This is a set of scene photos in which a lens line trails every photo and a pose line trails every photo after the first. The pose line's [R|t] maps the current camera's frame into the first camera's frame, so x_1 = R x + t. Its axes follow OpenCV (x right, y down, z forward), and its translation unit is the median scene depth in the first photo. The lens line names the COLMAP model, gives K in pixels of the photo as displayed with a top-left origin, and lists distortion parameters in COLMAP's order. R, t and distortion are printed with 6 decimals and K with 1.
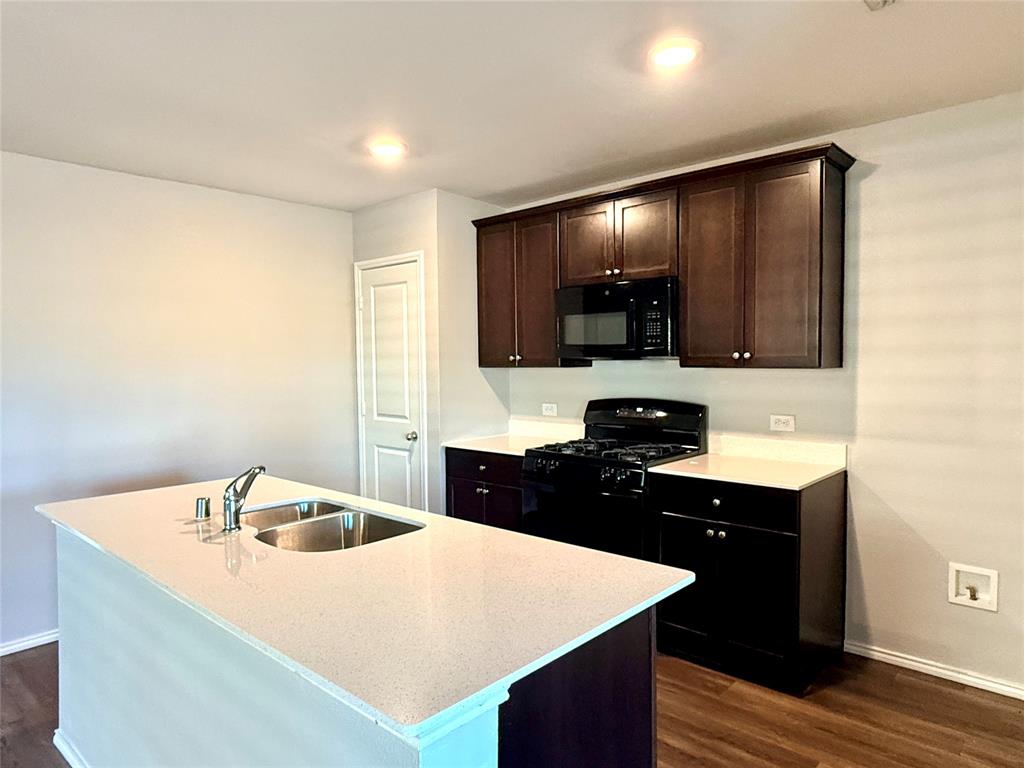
lens RADIAL K [[649.8, 0, 510.6], [0, 649.8, 382.1], [0, 0, 1]] dist [0.010428, 0.000672]
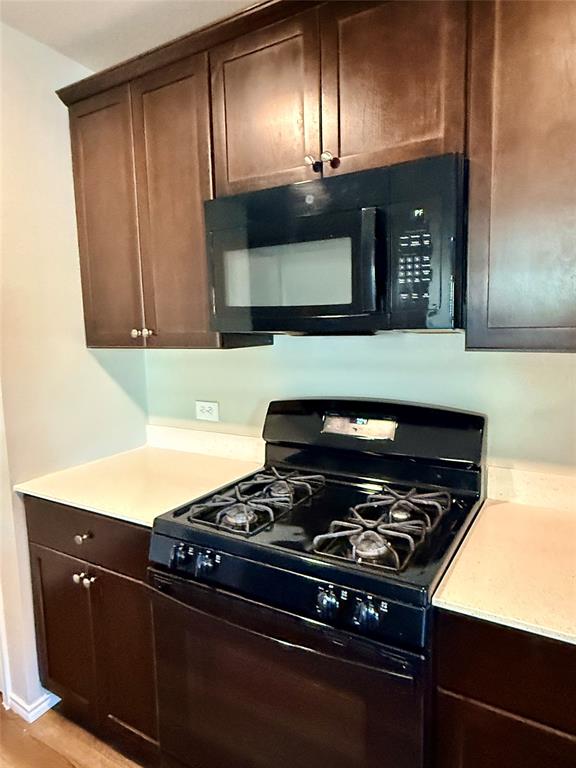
lens RADIAL K [[487.3, 0, 286.6], [0, 487.3, 384.1], [0, 0, 1]] dist [0.010428, 0.000672]
pose [[0.980084, -0.037286, 0.195051, 0.049202], [0.020509, 0.995968, 0.087334, -0.027804], [-0.197520, -0.081594, 0.976897, 0.571194]]
